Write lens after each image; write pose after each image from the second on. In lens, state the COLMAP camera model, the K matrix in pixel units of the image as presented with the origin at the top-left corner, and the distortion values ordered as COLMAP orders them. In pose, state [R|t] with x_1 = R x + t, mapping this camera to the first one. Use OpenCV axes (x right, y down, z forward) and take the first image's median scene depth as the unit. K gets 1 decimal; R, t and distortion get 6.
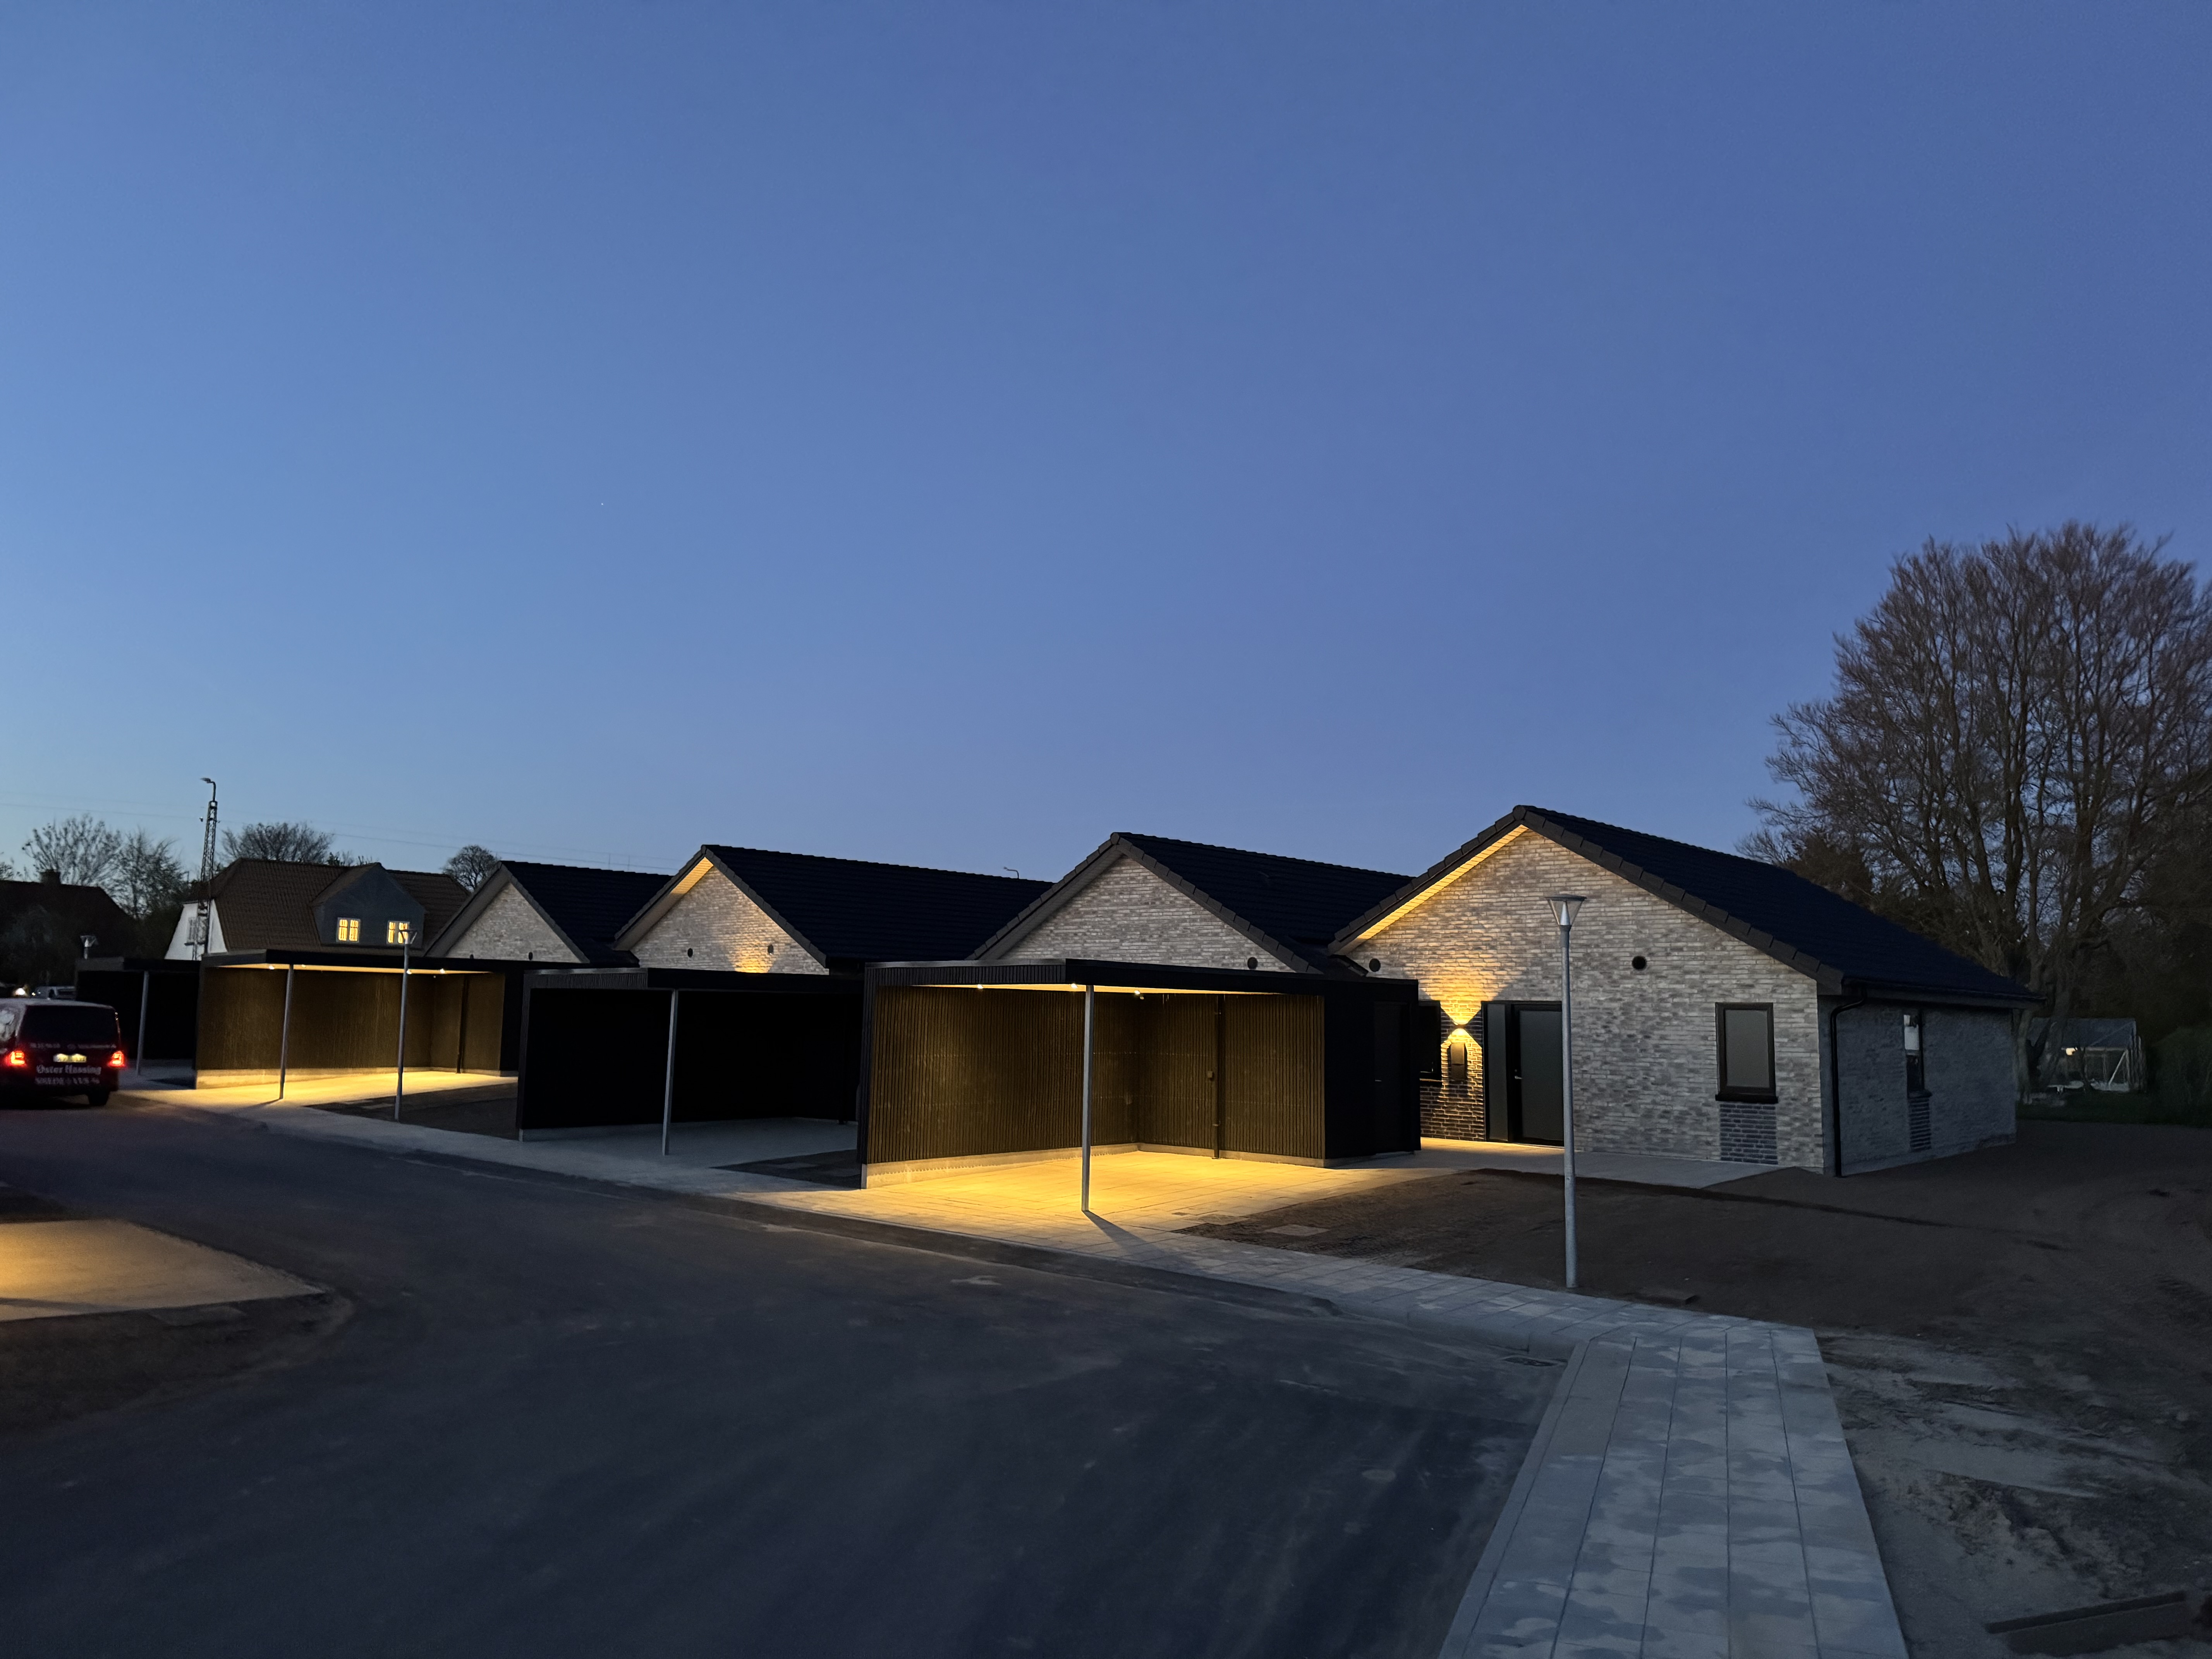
lens RADIAL K [[1567.7, 0, 1106.0], [0, 1567.7, 829.5], [0, 0, 1]] dist [0.050464, -0.051030]
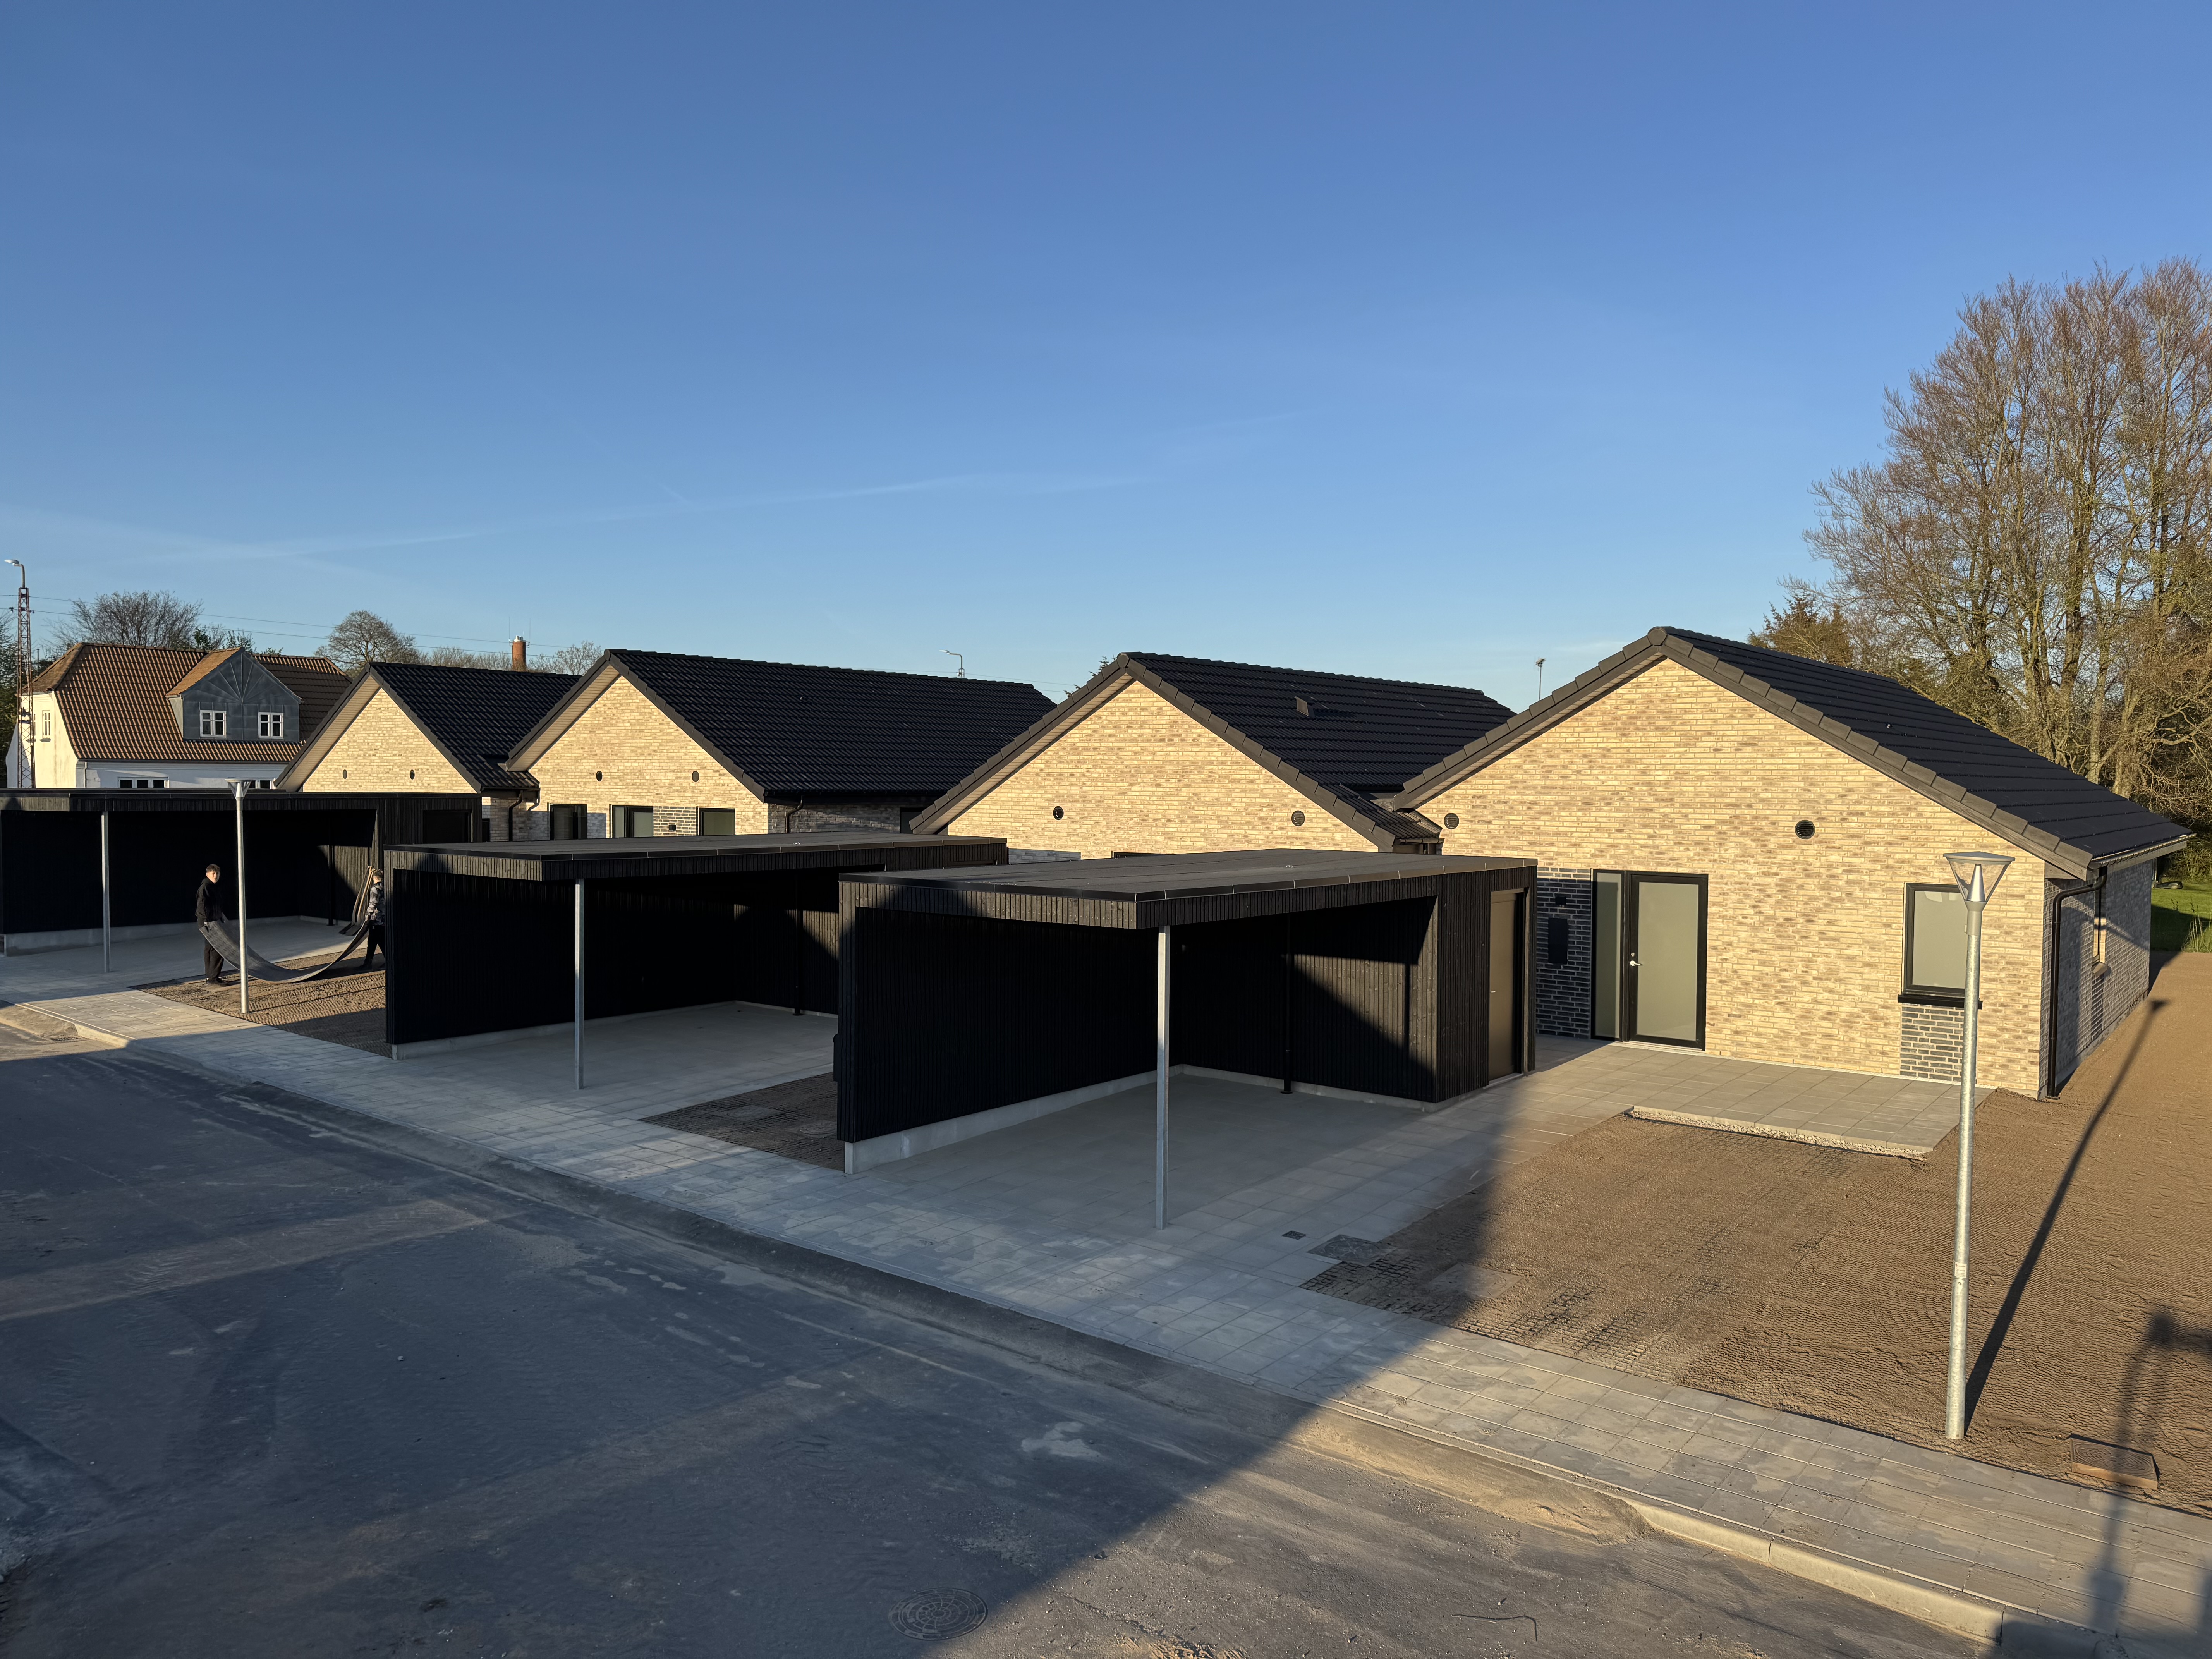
lens RADIAL K [[1560.4, 0, 1113.6], [0, 1560.4, 849.6], [0, 0, 1]] dist [0.028304, -0.043621]
pose [[0.998371, -0.015350, 0.054944, -0.051812], [0.005852, 0.985596, 0.169017, -0.039232], [-0.056747, -0.168420, 0.984081, 0.226269]]
